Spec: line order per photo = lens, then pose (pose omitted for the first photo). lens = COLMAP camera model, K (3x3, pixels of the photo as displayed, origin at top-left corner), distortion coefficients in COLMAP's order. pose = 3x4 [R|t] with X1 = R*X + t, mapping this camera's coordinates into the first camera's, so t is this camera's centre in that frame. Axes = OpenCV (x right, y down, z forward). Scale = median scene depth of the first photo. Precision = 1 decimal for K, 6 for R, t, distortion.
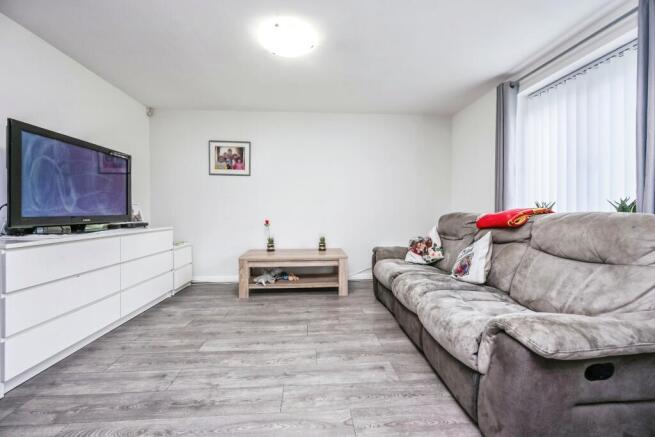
lens RADIAL K [[266.1, 0, 321.7], [0, 266.1, 206.4], [0, 0, 1]] dist [-0.002118, 0.000913]
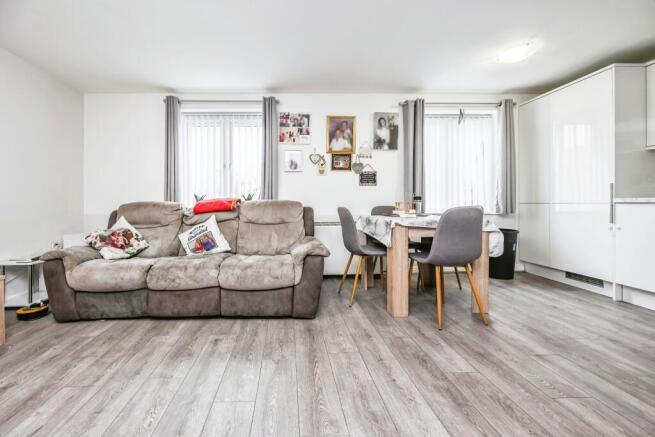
lens RADIAL K [[279.6, 0, 295.5], [0, 279.6, 205.3], [0, 0, 1]] dist [-0.001213, 0.000046]
pose [[0.028690, -0.003400, 0.999583, -0.875725], [-0.009797, 0.999945, 0.003682, 0.045693], [-0.999540, -0.009899, 0.028655, 0.627179]]
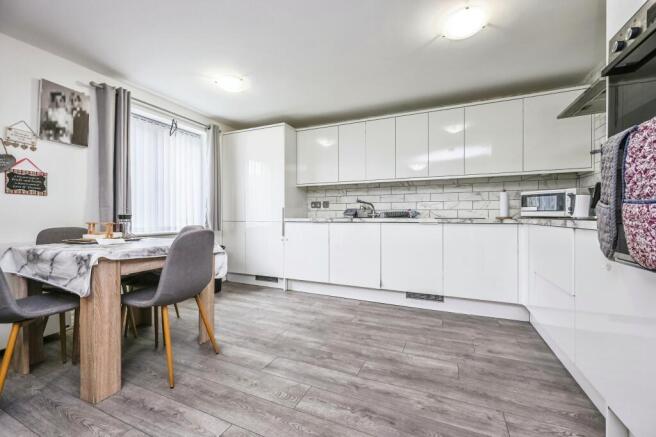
lens RADIAL K [[266.5, 0, 328.7], [0, 266.5, 219.5], [0, 0, 1]] dist [-0.002118, 0.000913]
pose [[-0.888951, 0.000880, 0.458001, -0.550686], [-0.002239, 0.999978, -0.006269, 0.018466], [-0.457997, -0.006598, -0.888930, 0.594490]]
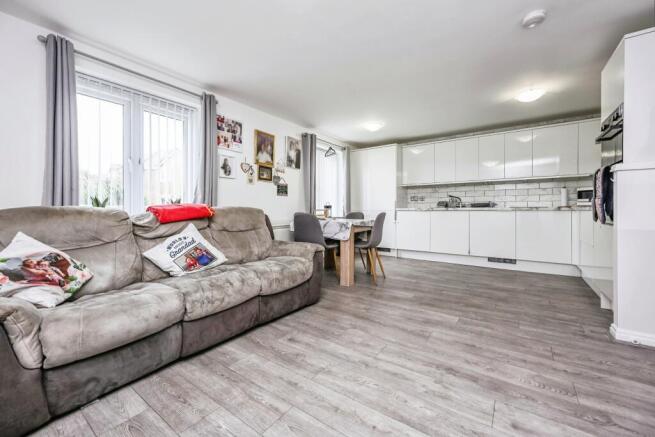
lens RADIAL K [[266.1, 0, 331.7], [0, 266.1, 213.7], [0, 0, 1]] dist [-0.002118, 0.000913]
pose [[-0.787056, -0.001529, 0.616880, -0.598116], [-0.002502, 0.999997, -0.000714, 0.062603], [-0.616877, -0.002105, -0.787057, 1.730657]]
